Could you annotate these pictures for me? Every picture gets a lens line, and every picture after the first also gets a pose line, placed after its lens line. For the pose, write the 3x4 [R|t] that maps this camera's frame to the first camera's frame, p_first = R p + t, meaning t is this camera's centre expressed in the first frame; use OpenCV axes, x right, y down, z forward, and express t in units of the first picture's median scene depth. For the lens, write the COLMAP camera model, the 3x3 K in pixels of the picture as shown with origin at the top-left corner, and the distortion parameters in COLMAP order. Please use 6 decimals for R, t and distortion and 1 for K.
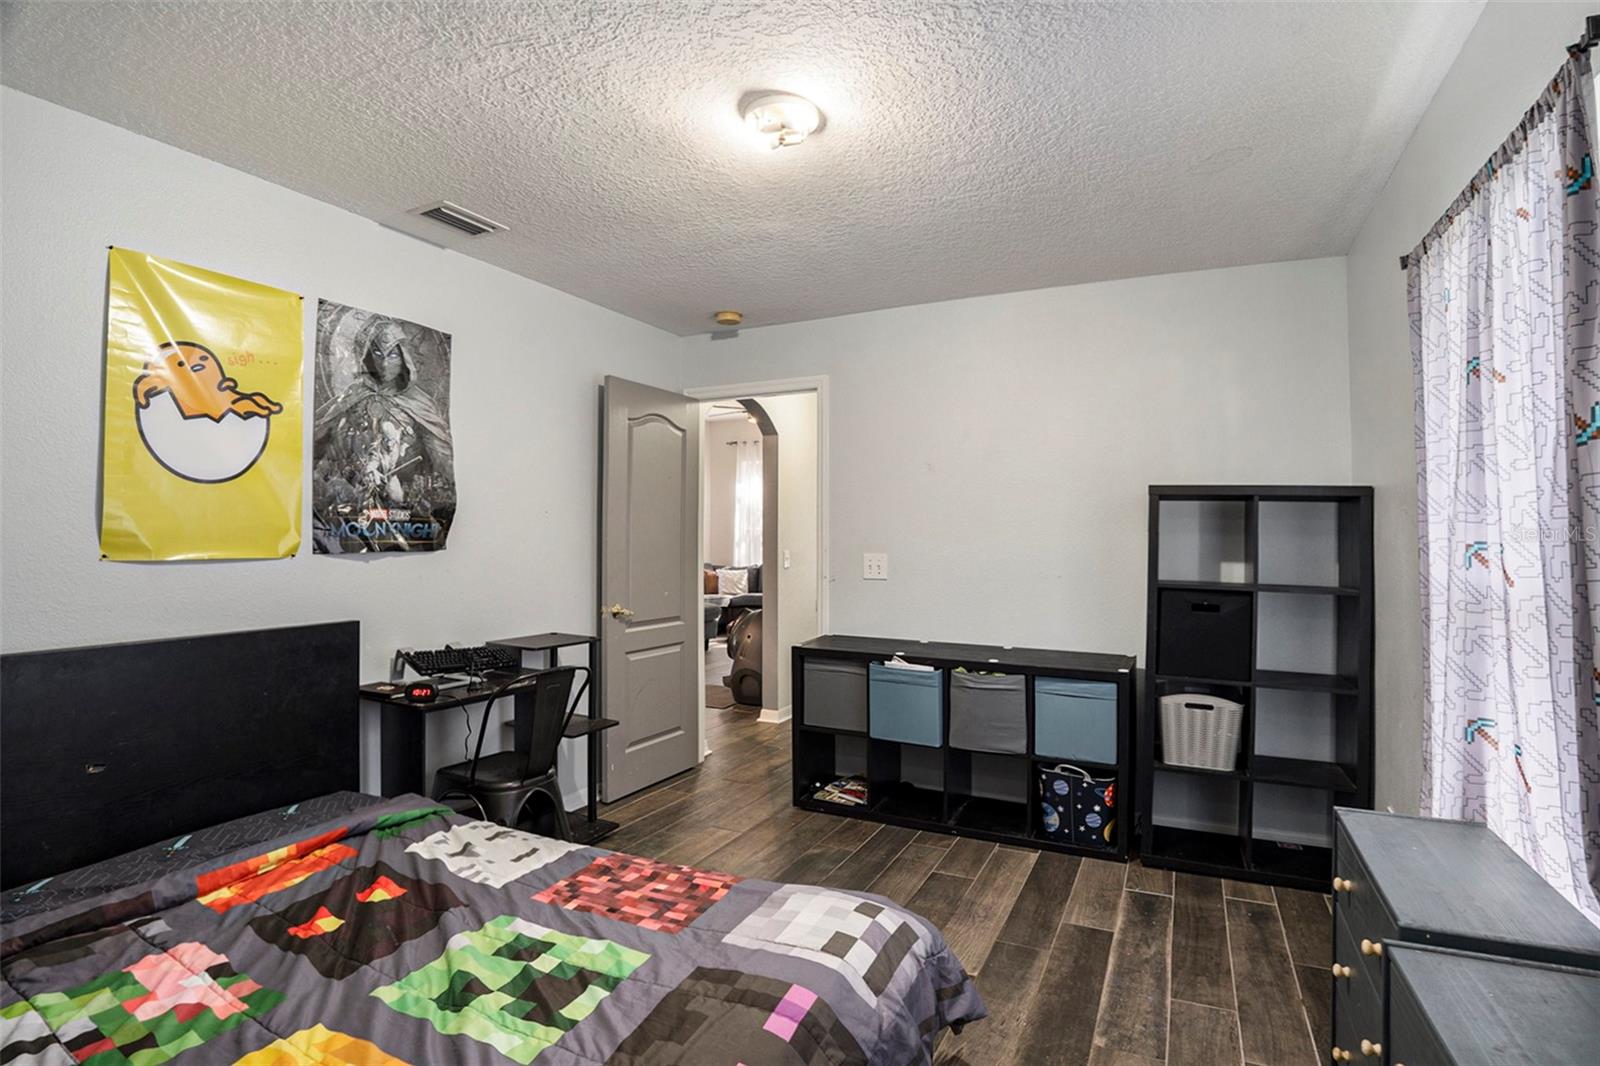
lens RADIAL K [[819.8, 0, 811.3], [0, 819.8, 543.1], [0, 0, 1]] dist [-0.083194, 0.012262]
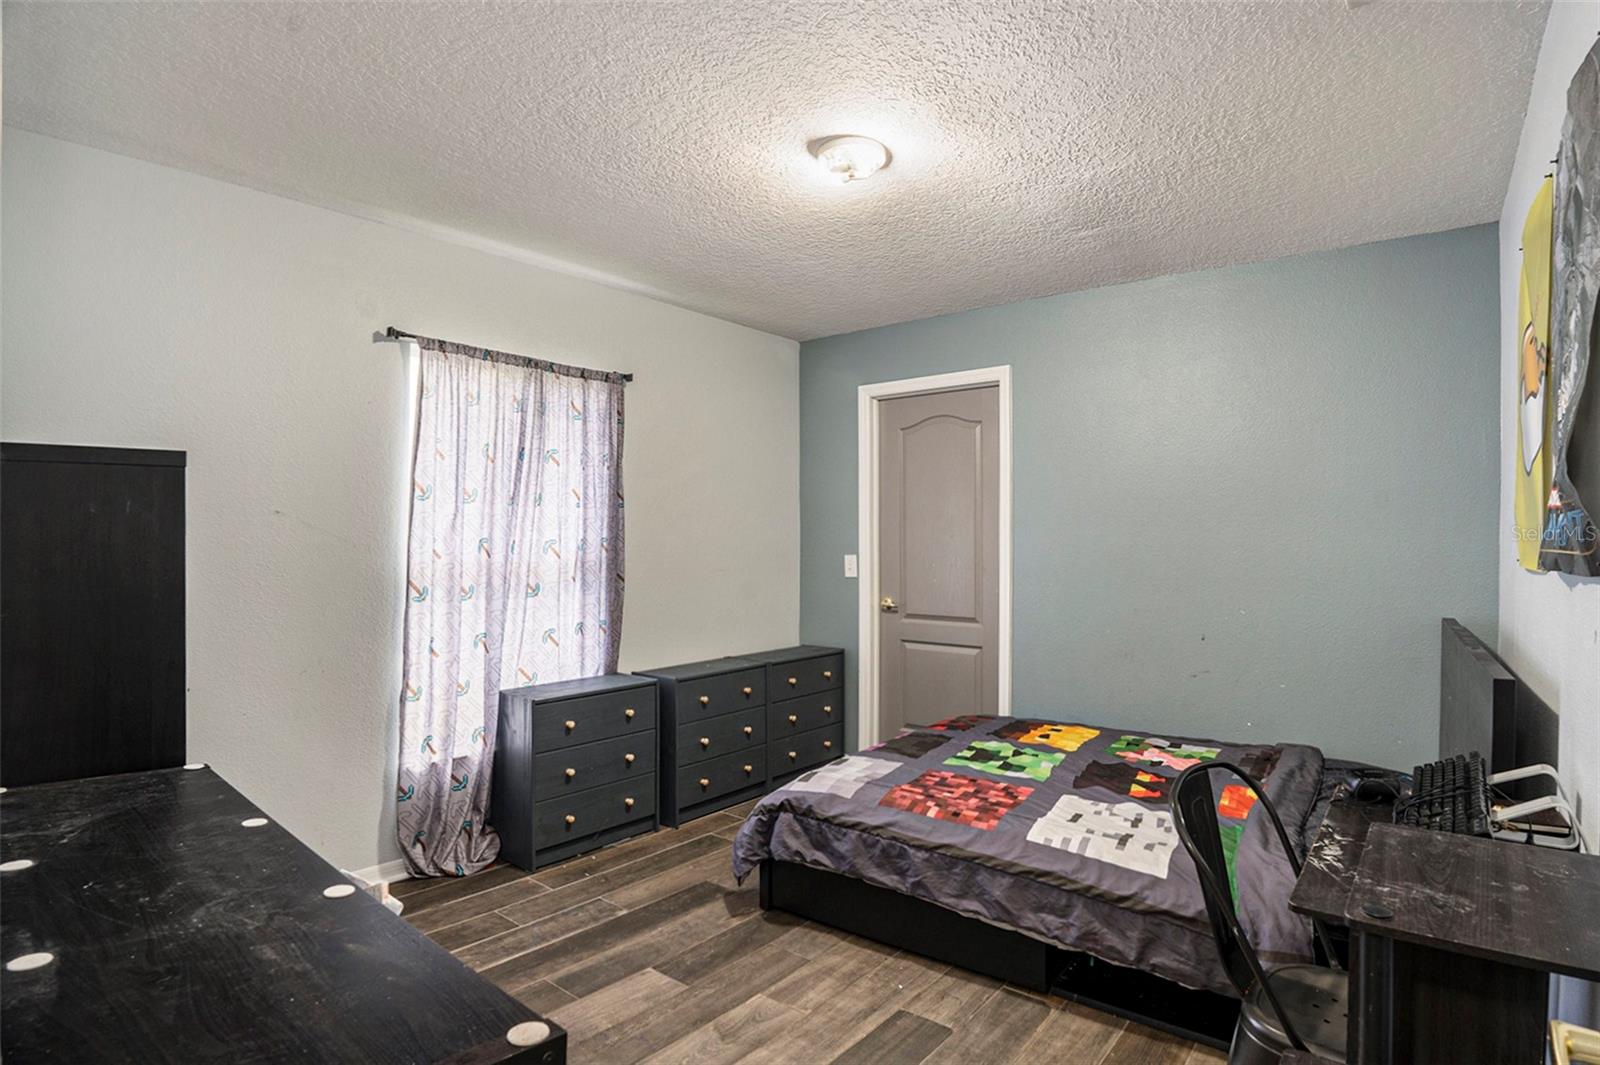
lens RADIAL K [[819.8, 0, 811.3], [0, 819.8, 542.6], [0, 0, 1]] dist [-0.083194, 0.012262]
pose [[-0.974642, -0.006853, 0.223666, -0.275173], [-0.012219, 0.999669, -0.022619, 0.030491], [-0.223437, -0.024778, -0.974403, 2.493426]]
